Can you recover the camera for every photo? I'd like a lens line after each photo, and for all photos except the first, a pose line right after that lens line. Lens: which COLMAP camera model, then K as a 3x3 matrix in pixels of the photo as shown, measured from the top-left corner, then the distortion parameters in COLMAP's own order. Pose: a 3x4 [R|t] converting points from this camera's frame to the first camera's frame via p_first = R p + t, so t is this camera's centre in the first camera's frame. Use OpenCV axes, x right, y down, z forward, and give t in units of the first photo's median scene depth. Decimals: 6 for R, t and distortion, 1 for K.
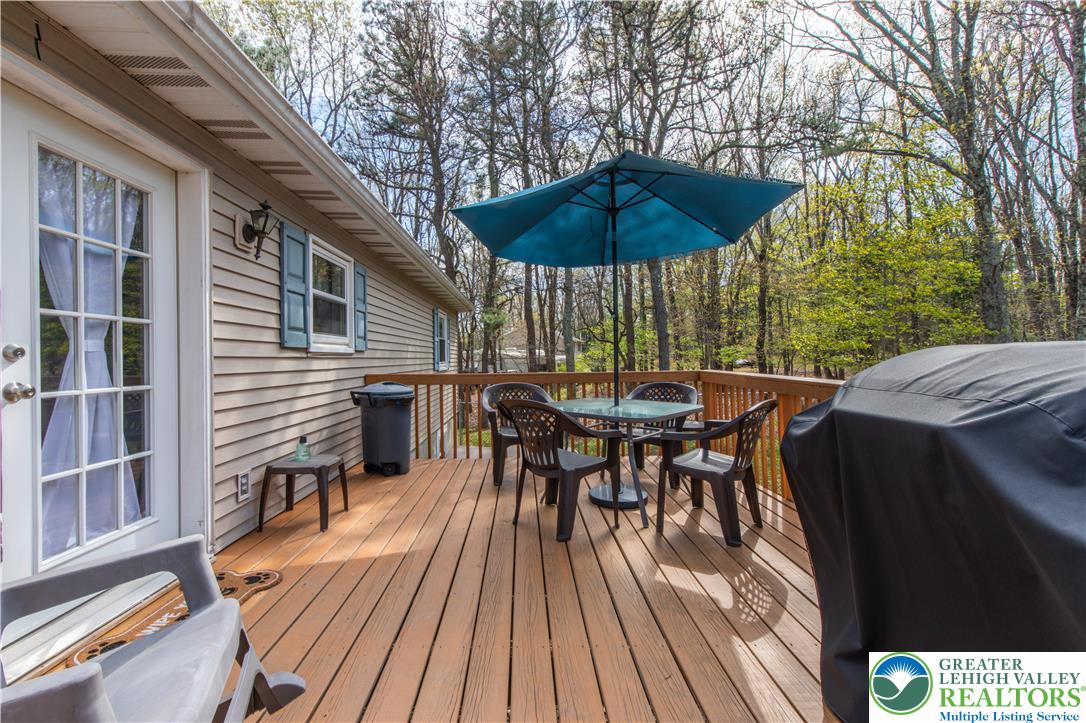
lens RADIAL K [[457.7, 0, 543.0], [0, 457.7, 361.5], [0, 0, 1]] dist [-0.000170, -0.000099]
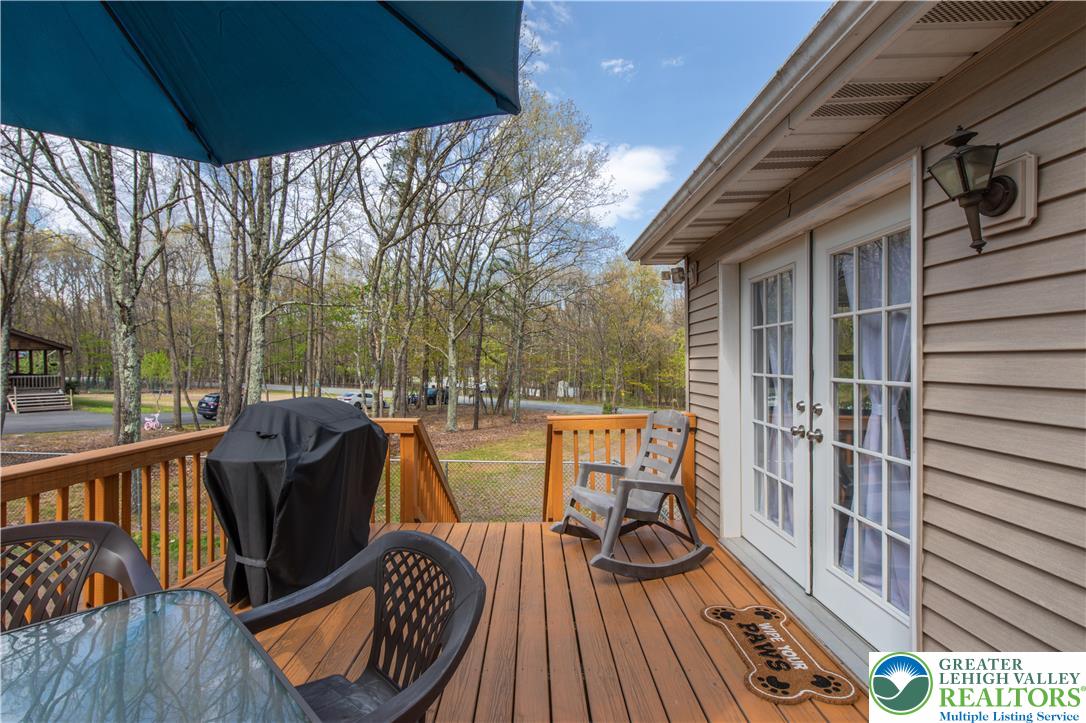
lens RADIAL K [[457.7, 0, 543.0], [0, 457.7, 361.5], [0, 0, 1]] dist [-0.000170, -0.000099]
pose [[-0.999435, 0.024596, 0.022885, -0.128876], [0.024659, 0.999693, 0.002439, -0.087395], [-0.022818, 0.003002, -0.999735, 1.093250]]
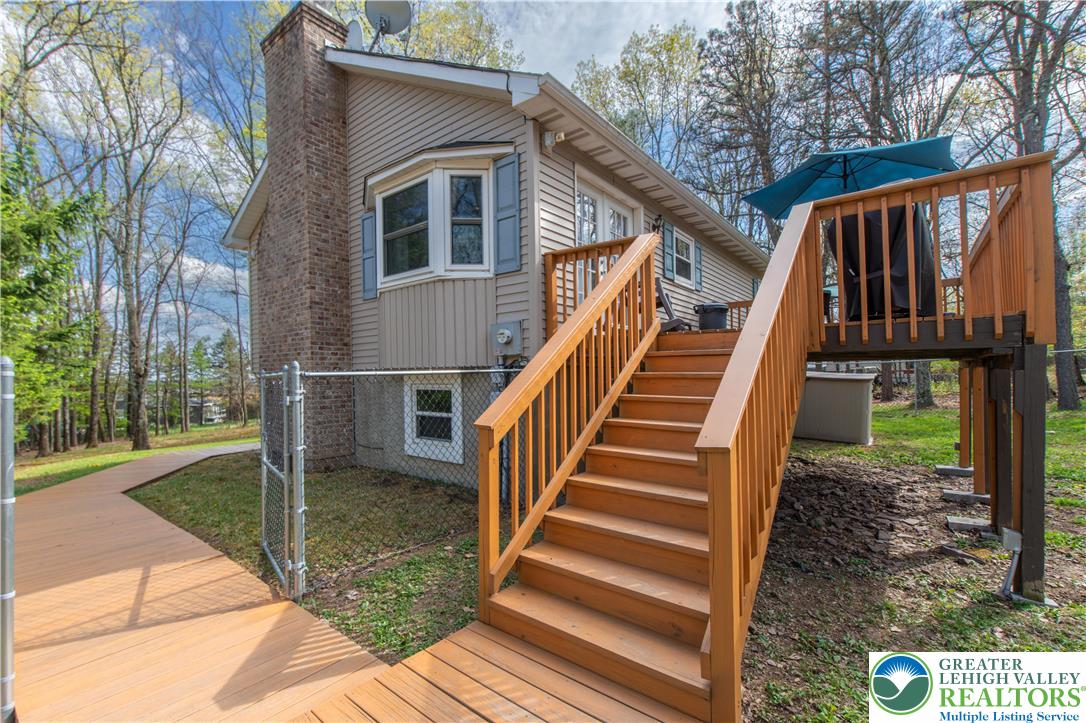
lens RADIAL K [[457.7, 0, 543.0], [0, 457.7, 361.5], [0, 0, 1]] dist [-0.000170, -0.000099]
pose [[0.758154, -0.018048, -0.651826, 0.372938], [0.001340, 0.999658, -0.026119, 0.370696], [0.652075, 0.018929, 0.757918, -0.922463]]
